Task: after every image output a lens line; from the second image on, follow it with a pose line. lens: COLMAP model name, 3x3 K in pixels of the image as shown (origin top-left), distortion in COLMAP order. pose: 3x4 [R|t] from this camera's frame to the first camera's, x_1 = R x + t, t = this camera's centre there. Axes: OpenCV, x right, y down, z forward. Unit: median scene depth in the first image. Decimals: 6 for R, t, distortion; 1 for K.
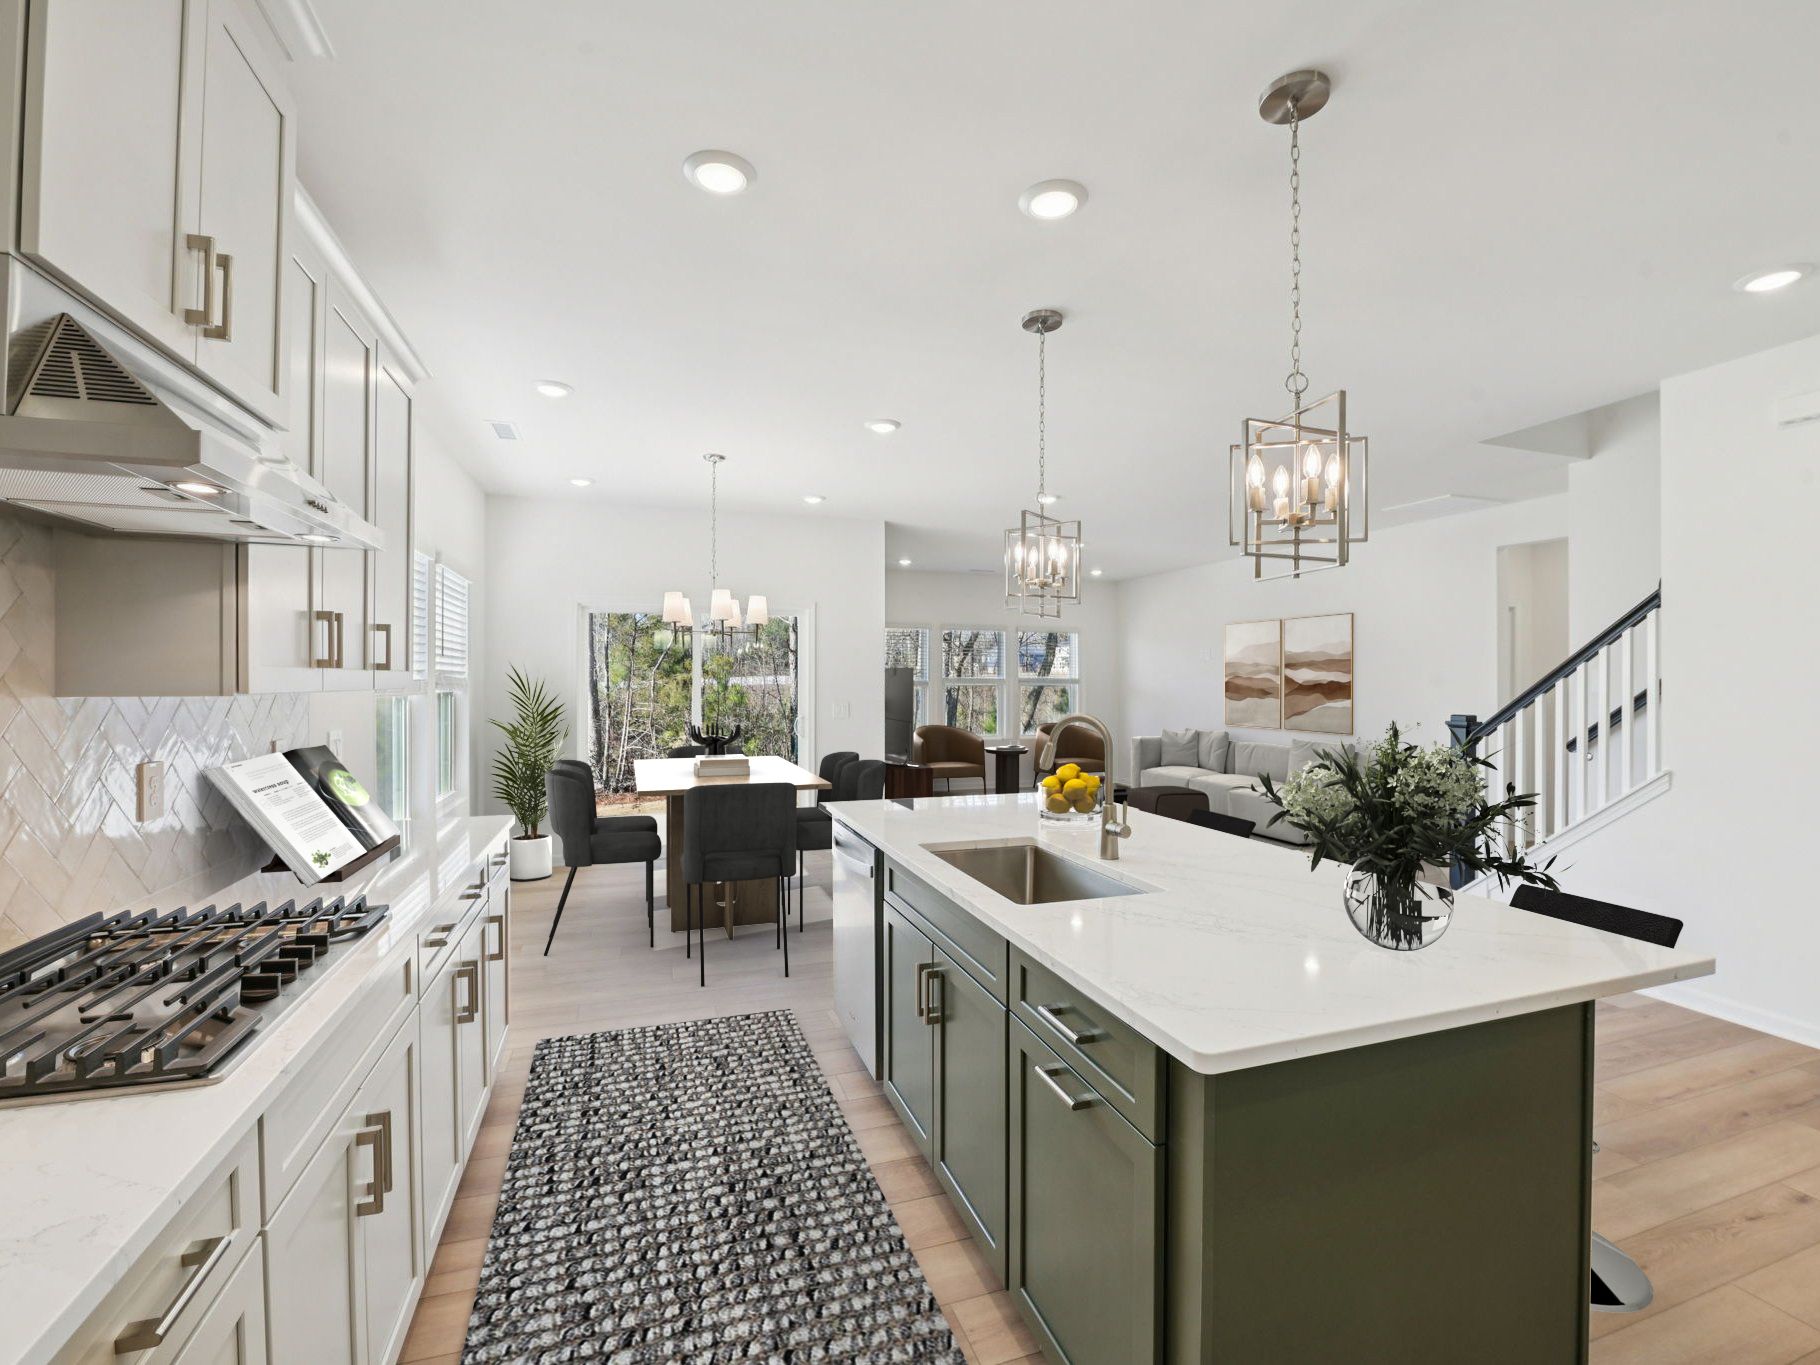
lens RADIAL K [[831.3, 0, 908.8], [0, 831.3, 681.1], [0, 0, 1]] dist [-0.005291, -0.000277]
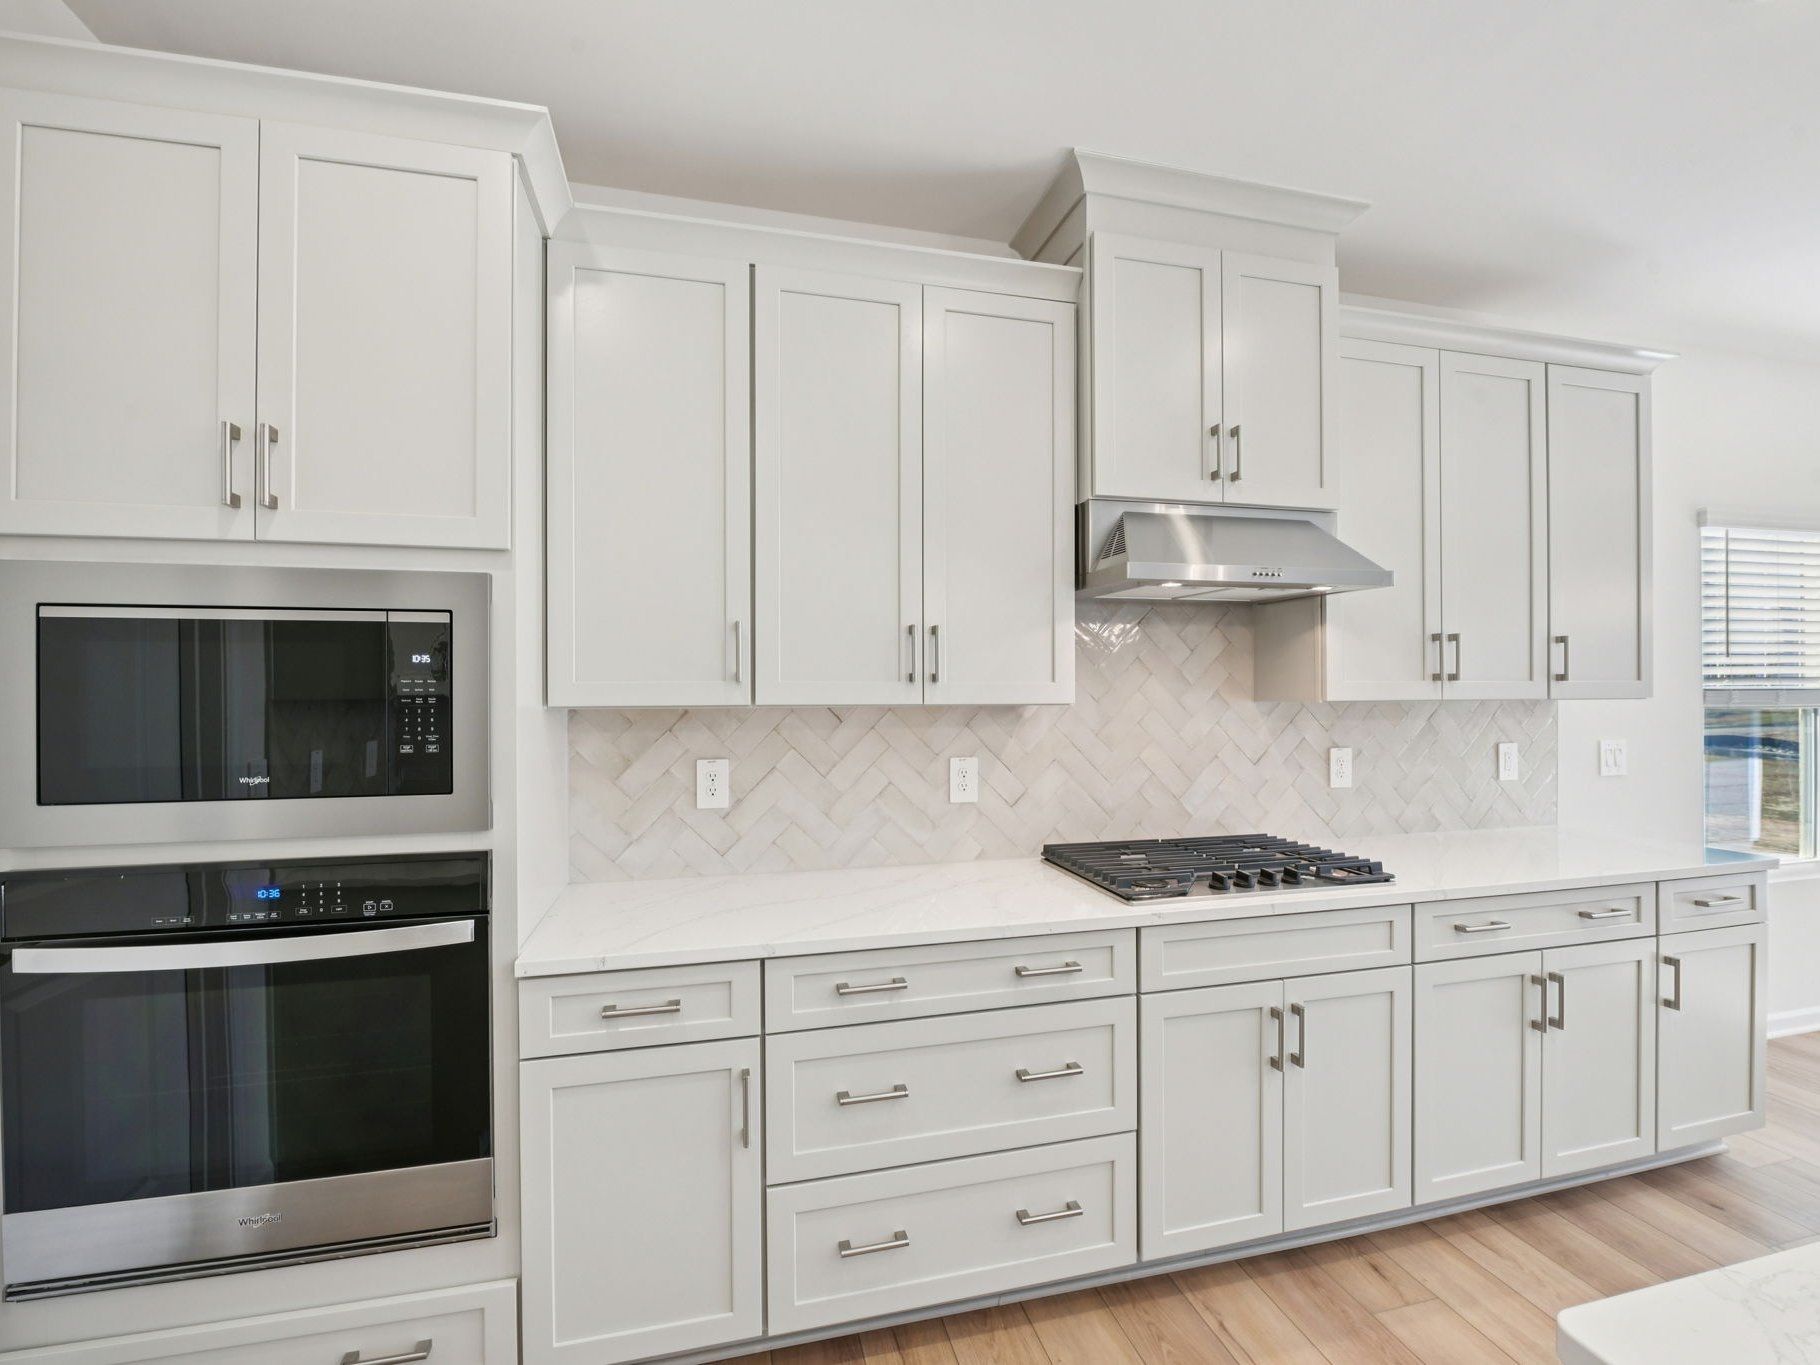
lens RADIAL K [[831.3, 0, 914.5], [0, 831.3, 688.3], [0, 0, 1]] dist [-0.005291, -0.000277]
pose [[-0.054792, -0.004681, -0.998487, 0.718602], [0.001835, 0.999987, -0.004789, -0.001200], [0.998496, -0.002095, -0.054782, 0.408811]]
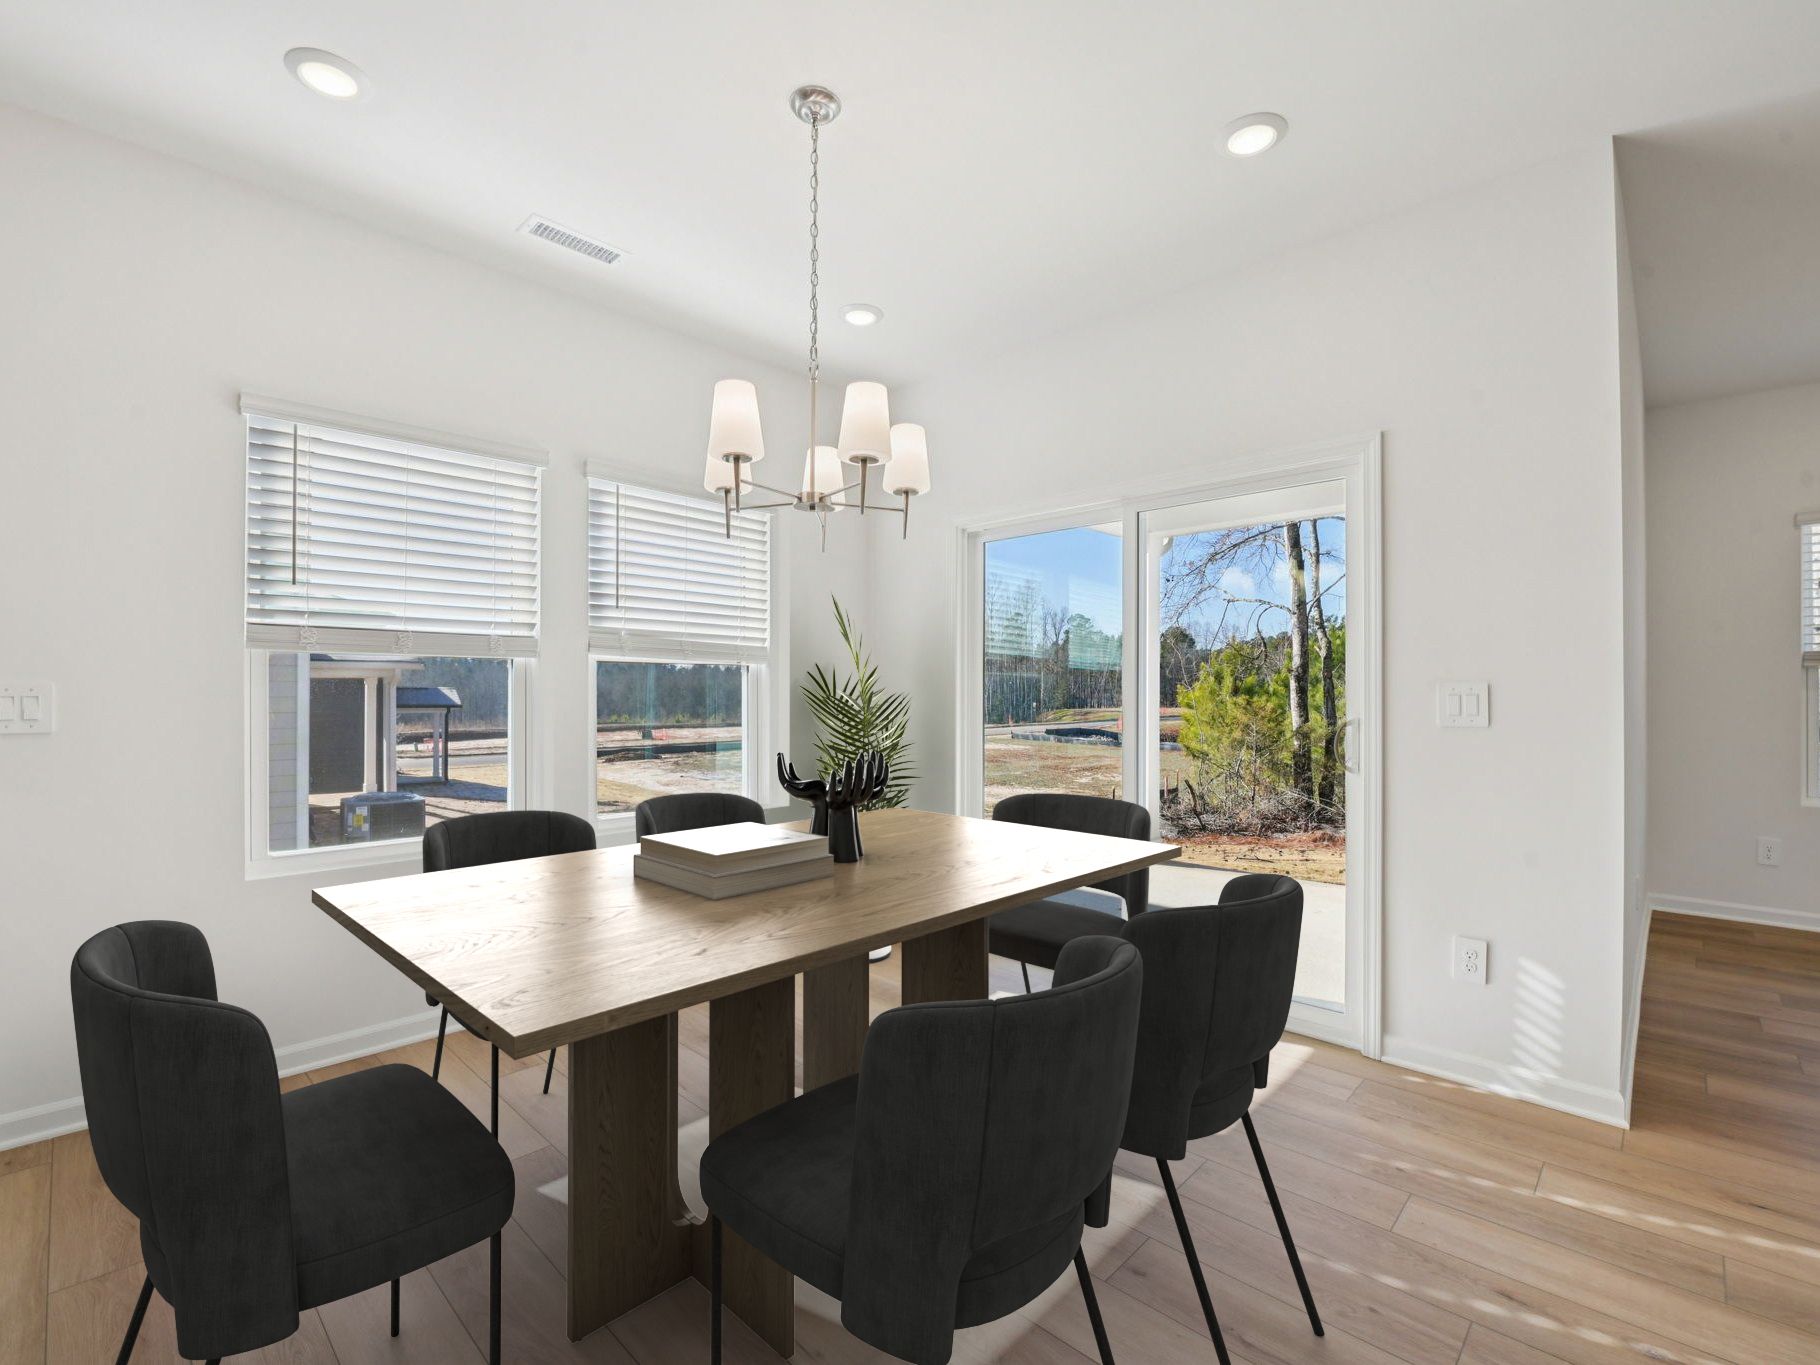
lens RADIAL K [[831.3, 0, 913.5], [0, 831.3, 688.3], [0, 0, 1]] dist [-0.005291, -0.000277]
pose [[0.468328, -0.007651, -0.883521, 0.556797], [-0.002654, 0.999946, -0.010066, 0.125590], [0.883550, 0.007059, 0.468283, 2.581055]]
